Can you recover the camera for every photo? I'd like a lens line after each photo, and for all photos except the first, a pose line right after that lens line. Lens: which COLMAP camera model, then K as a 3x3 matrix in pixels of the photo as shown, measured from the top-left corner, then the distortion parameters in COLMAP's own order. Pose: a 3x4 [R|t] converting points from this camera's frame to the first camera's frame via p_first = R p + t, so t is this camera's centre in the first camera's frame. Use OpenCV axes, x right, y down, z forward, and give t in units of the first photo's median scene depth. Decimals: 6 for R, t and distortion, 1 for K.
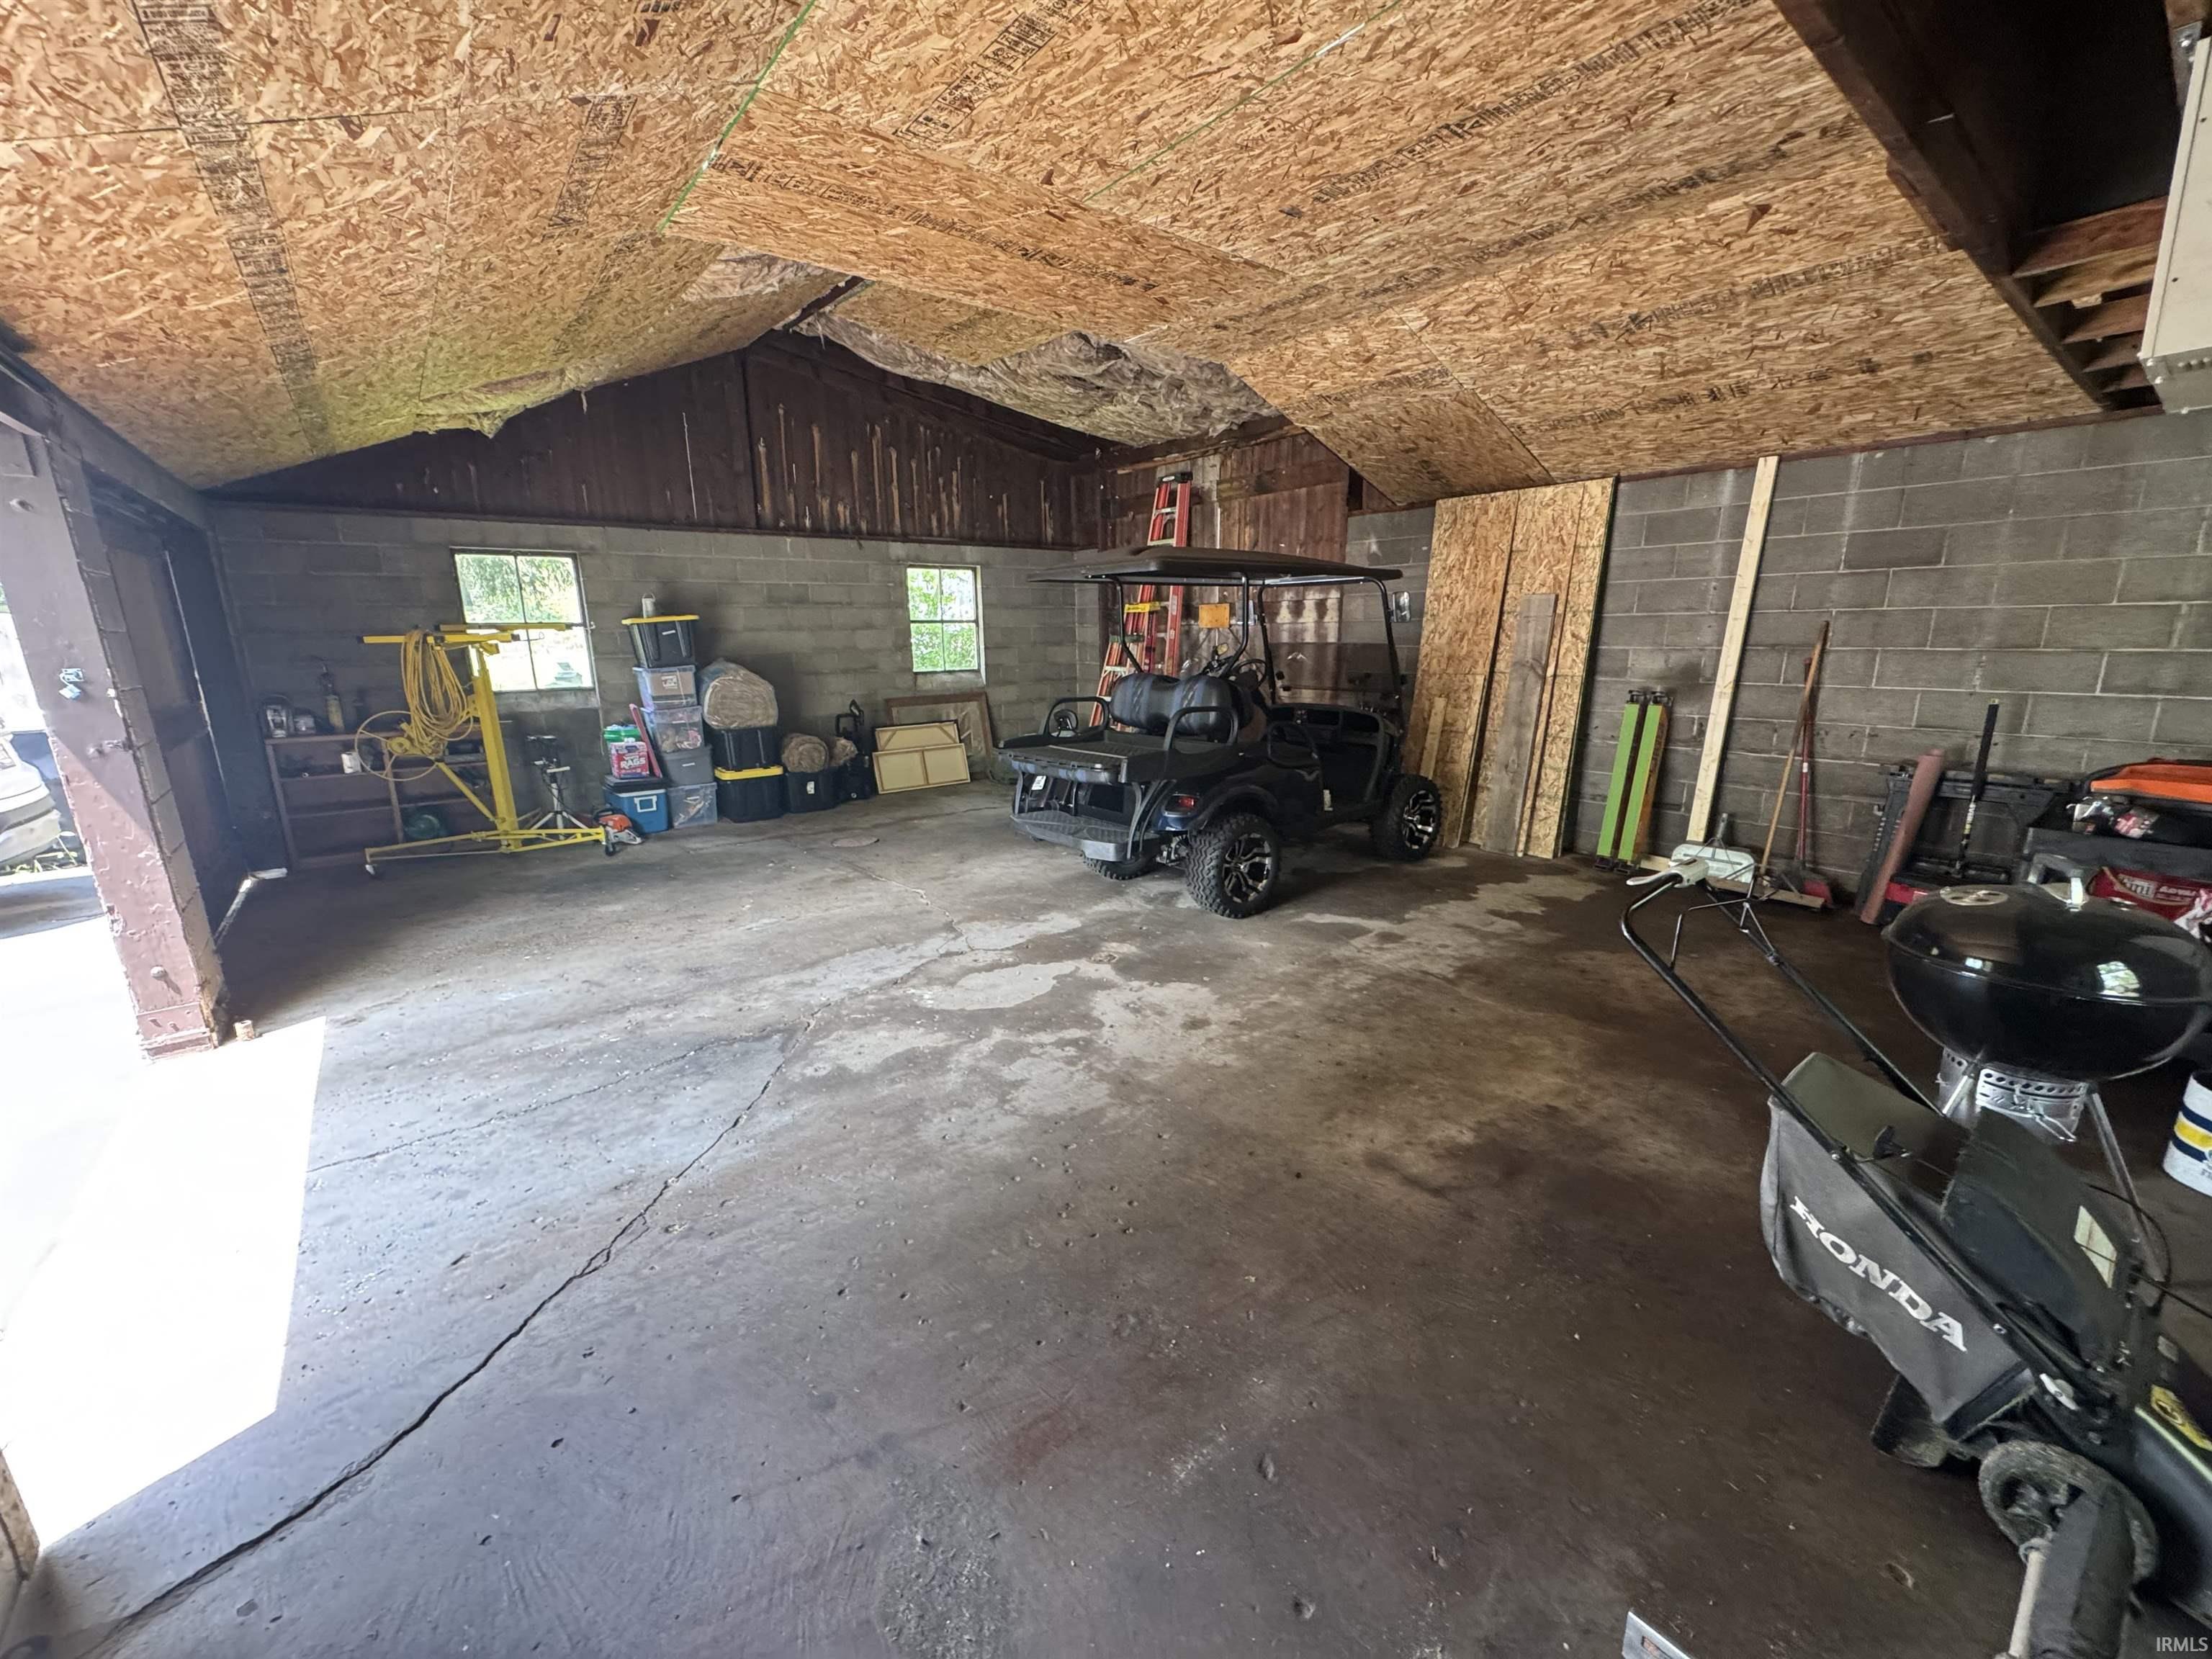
lens RADIAL K [[885.4, 0, 1106.7], [0, 885.4, 832.8], [0, 0, 1]] dist [0.000695, 0.000279]
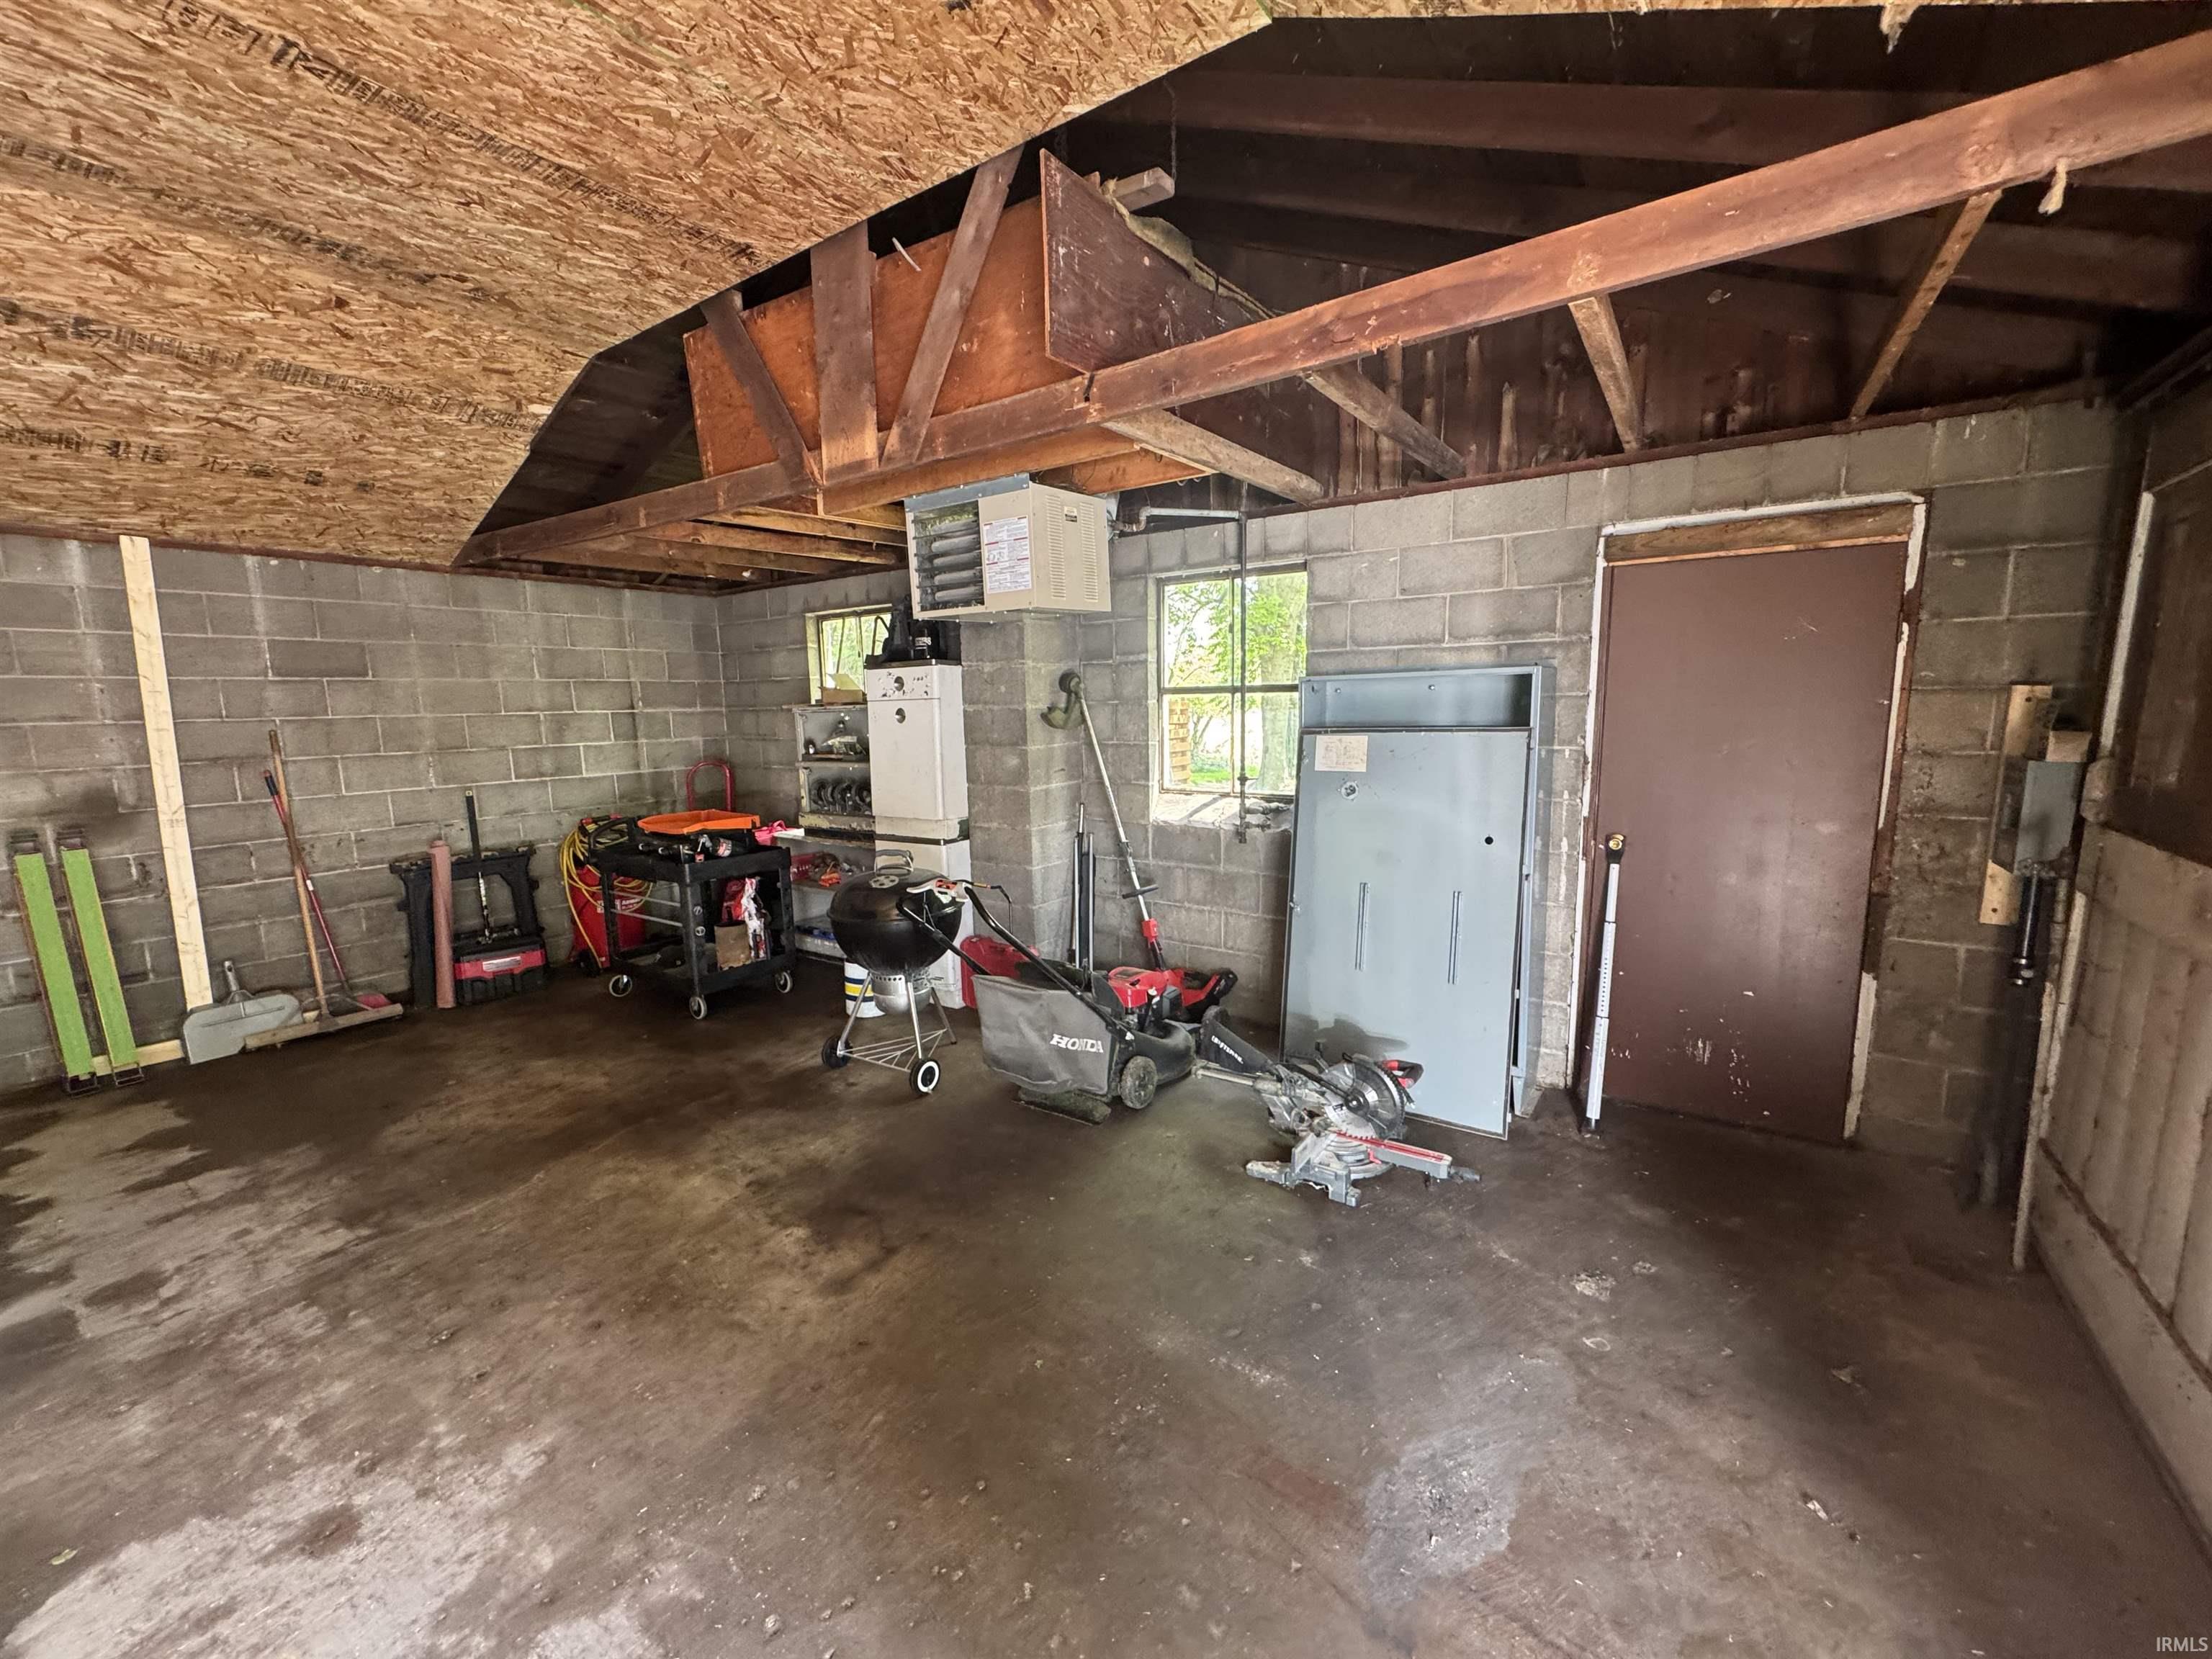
lens RADIAL K [[885.4, 0, 1107.7], [0, 885.4, 835.2], [0, 0, 1]] dist [0.000695, 0.000279]
pose [[-0.285083, -0.125282, 0.950280, -0.370663], [0.239389, 0.950696, 0.197153, -0.122863], [-0.928127, 0.283692, -0.241036, 0.502804]]
